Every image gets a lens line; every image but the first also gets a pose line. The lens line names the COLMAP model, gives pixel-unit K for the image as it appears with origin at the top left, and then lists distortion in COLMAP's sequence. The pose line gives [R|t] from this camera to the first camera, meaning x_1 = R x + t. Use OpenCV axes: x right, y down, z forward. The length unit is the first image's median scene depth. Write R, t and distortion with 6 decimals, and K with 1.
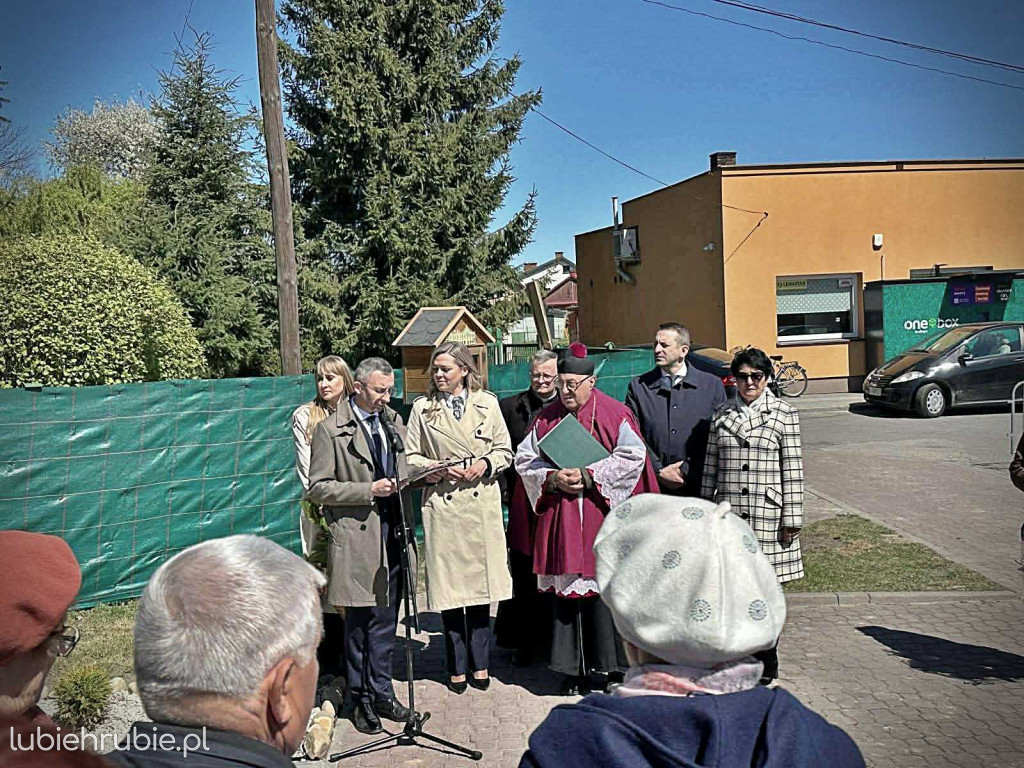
lens RADIAL K [[1249.4, 0, 516.4], [0, 1249.4, 399.1], [0, 0, 1]] dist [0.131621, -0.061355]
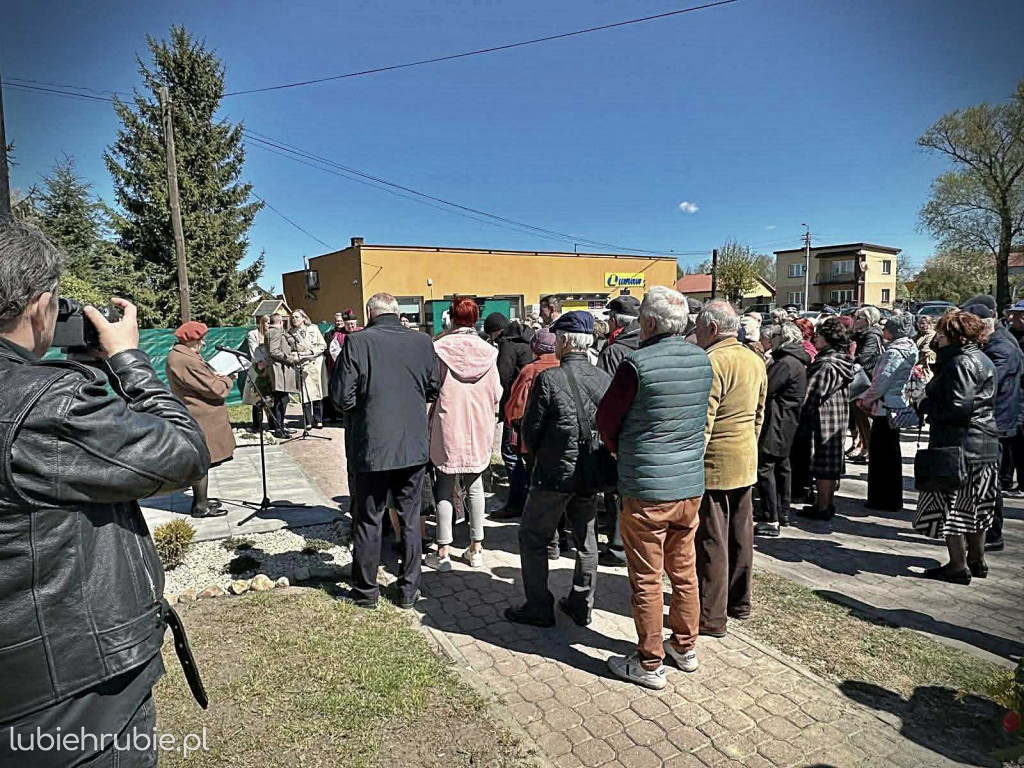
lens RADIAL K [[649.1, 0, 512.0], [0, 649.1, 384.0], [0, 0, 1]] dist [-0.008076, -0.000867]
pose [[0.915042, -0.029263, 0.402296, -0.052192], [0.016837, 0.999267, 0.034389, 0.019652], [-0.403008, -0.024694, 0.914863, -0.127546]]
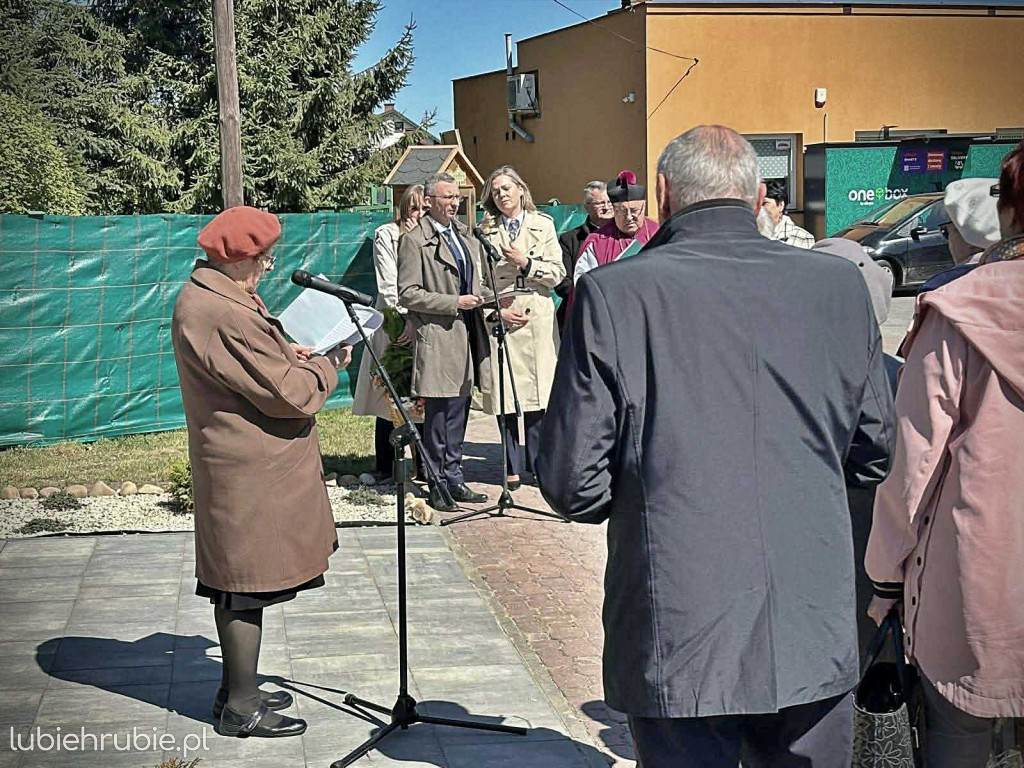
lens RADIAL K [[1638.4, 0, 512.0], [0, 1638.4, 384.0], [0, 0, 1]] dist [0.146591, -0.107737]
pose [[0.993105, 0.006746, 0.117035, -0.052249], [-0.012670, 0.998671, 0.049950, 0.016455], [-0.116543, -0.051089, 0.991871, -0.098412]]
